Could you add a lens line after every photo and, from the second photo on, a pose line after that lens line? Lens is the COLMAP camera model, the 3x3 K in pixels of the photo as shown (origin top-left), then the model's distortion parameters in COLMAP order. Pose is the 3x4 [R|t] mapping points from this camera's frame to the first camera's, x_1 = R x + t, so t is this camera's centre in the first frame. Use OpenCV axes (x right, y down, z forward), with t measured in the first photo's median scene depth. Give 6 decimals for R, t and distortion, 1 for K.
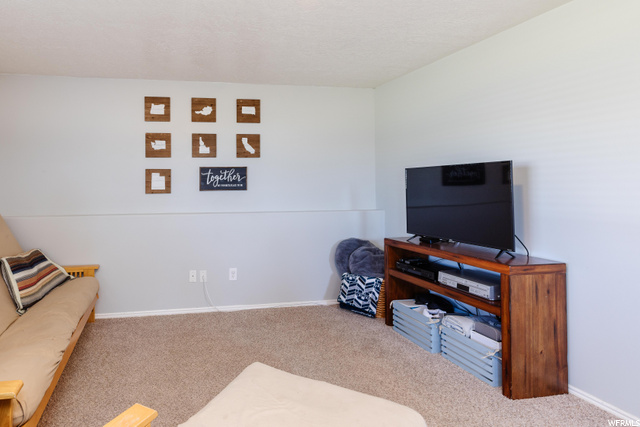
lens RADIAL K [[509.3, 0, 319.8], [0, 509.3, 168.4], [0, 0, 1]] dist [0.007508, 0.002950]
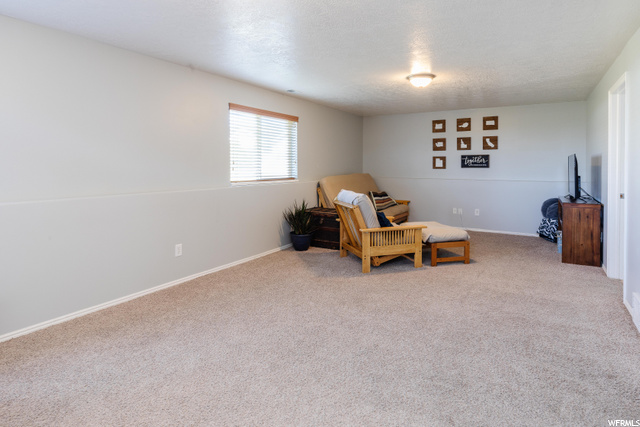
lens RADIAL K [[509.3, 0, 319.8], [0, 509.3, 168.4], [0, 0, 1]] dist [0.007508, 0.002950]
pose [[0.766072, 0.012045, -0.642641, 0.582984], [0.012966, 0.999331, 0.034187, -0.025340], [0.642623, -0.034522, 0.765404, -0.794023]]
